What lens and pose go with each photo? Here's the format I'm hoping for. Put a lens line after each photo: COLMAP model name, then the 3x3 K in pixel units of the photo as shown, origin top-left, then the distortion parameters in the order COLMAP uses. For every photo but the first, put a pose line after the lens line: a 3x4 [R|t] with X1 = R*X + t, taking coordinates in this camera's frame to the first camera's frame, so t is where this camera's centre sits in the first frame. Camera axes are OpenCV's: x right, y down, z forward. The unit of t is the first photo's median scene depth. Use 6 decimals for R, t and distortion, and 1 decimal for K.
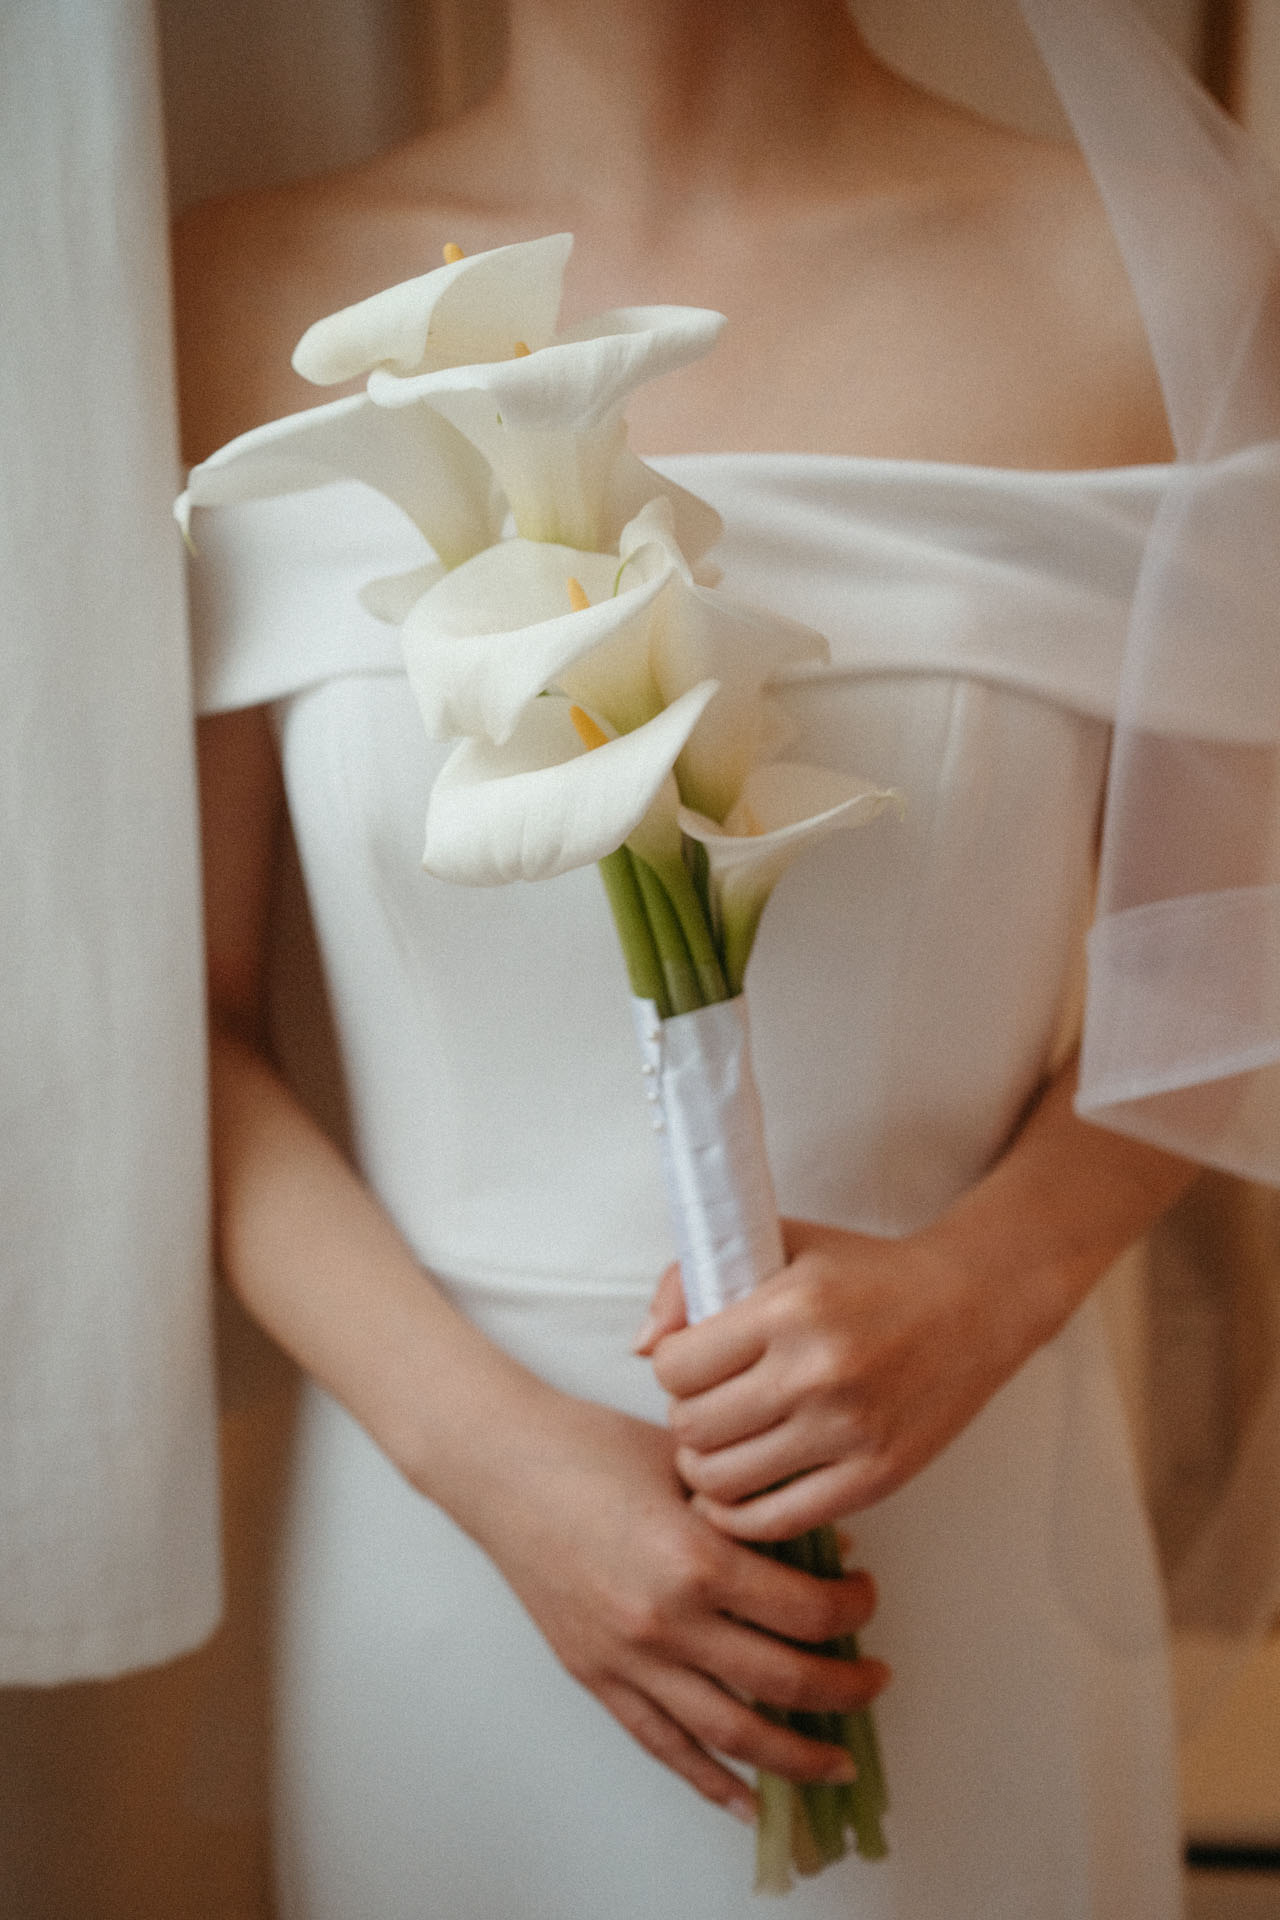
lens RADIAL K [[1932.3, 0, 640.0], [0, 1932.3, 960.0], [0, 0, 1]] dist [-0.071470, 0.006774]
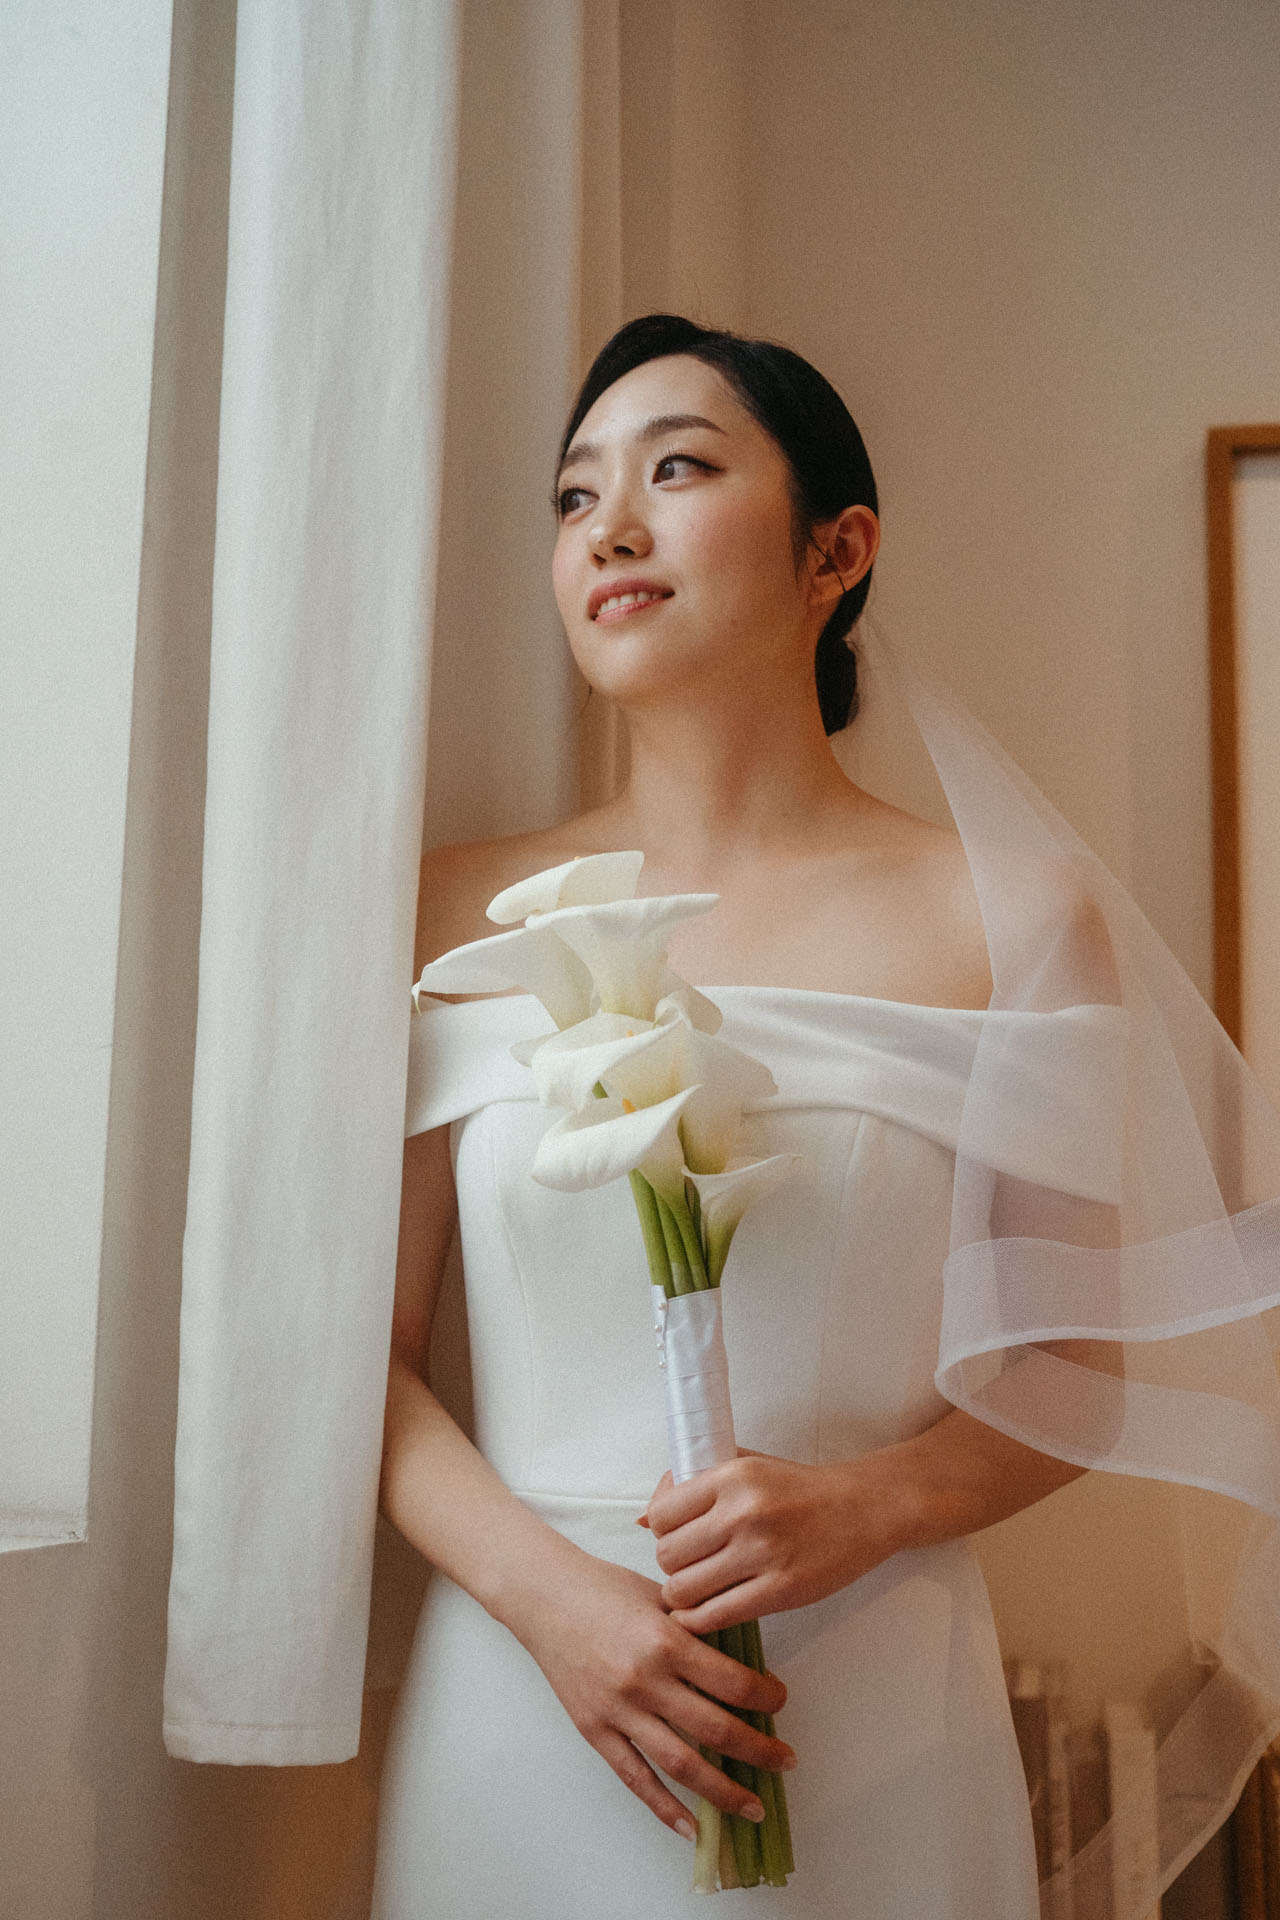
lens RADIAL K [[1924.3, 0, 640.0], [0, 1924.3, 960.0], [0, 0, 1]] dist [-0.223522, 0.005291]
pose [[0.993393, 0.039524, -0.107739, 0.150084], [-0.077619, 0.922911, -0.377109, 0.376407], [0.084529, 0.382980, 0.919881, -0.597309]]
